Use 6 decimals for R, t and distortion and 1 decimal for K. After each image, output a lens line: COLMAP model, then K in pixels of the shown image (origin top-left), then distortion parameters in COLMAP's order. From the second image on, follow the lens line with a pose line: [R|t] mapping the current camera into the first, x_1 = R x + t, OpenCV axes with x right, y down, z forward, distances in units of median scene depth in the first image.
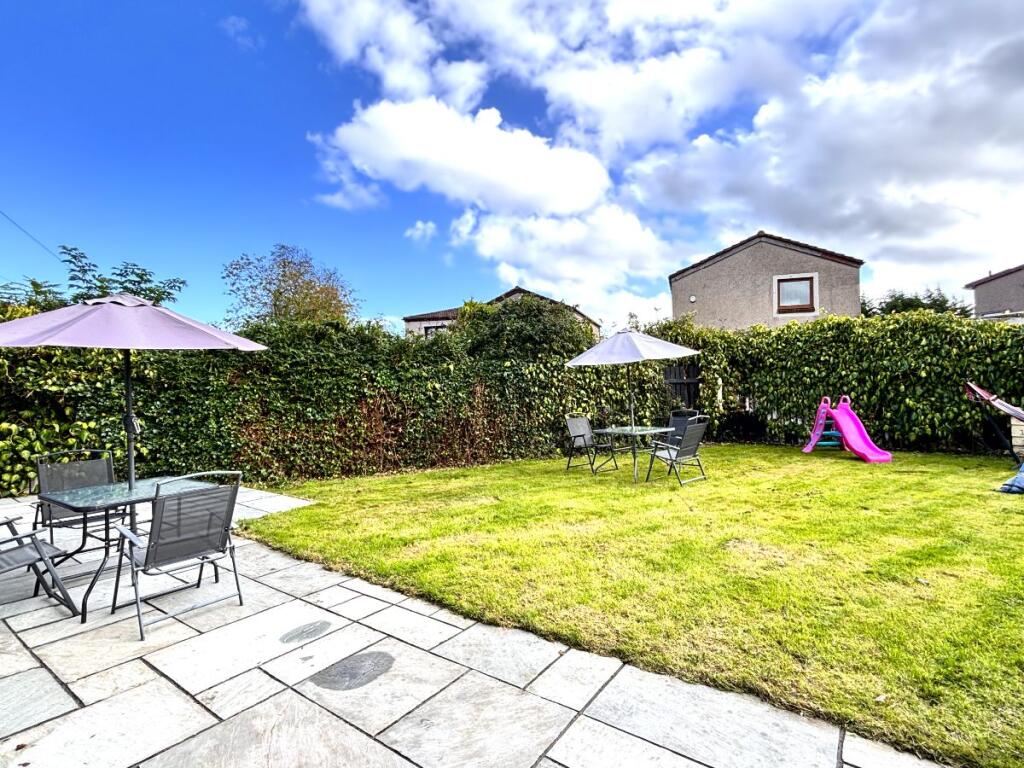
lens RADIAL K [[463.1, 0, 512.0], [0, 463.1, 384.0], [0, 0, 1]] dist [0.036235, 0.000131]
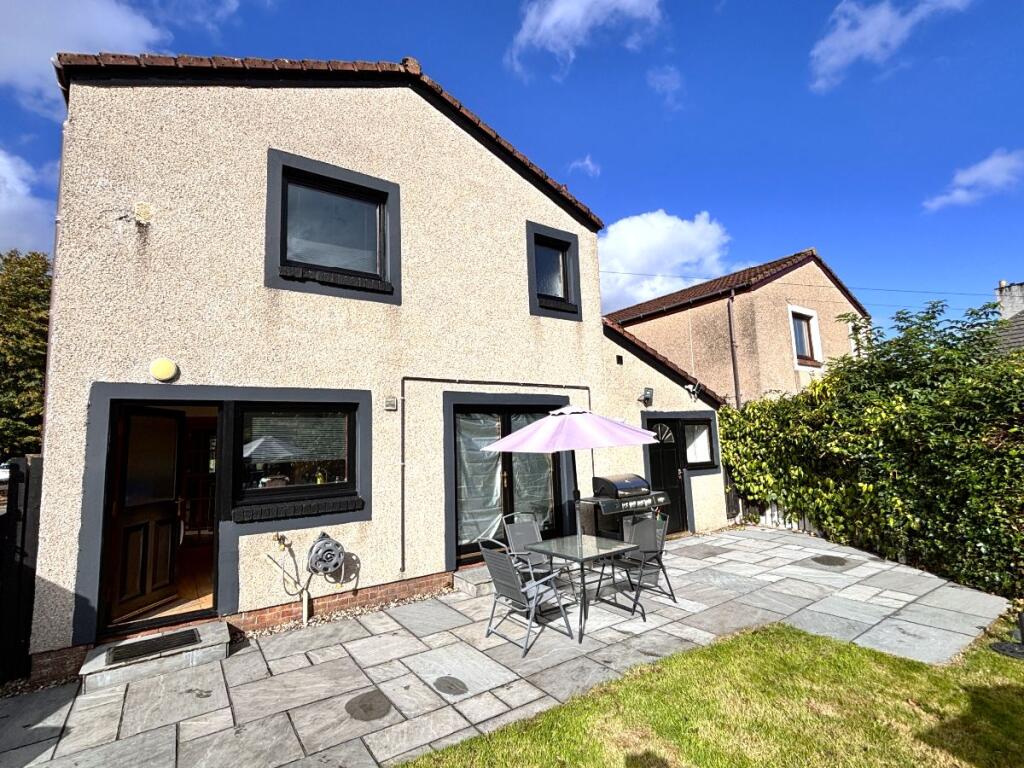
lens RADIAL K [[463.1, 0, 512.0], [0, 463.1, 384.0], [0, 0, 1]] dist [0.036235, 0.000131]
pose [[-0.309053, -0.100880, -0.945679, 0.834366], [0.062149, 0.990091, -0.125928, -0.132095], [0.949012, -0.097691, -0.299721, 1.624438]]
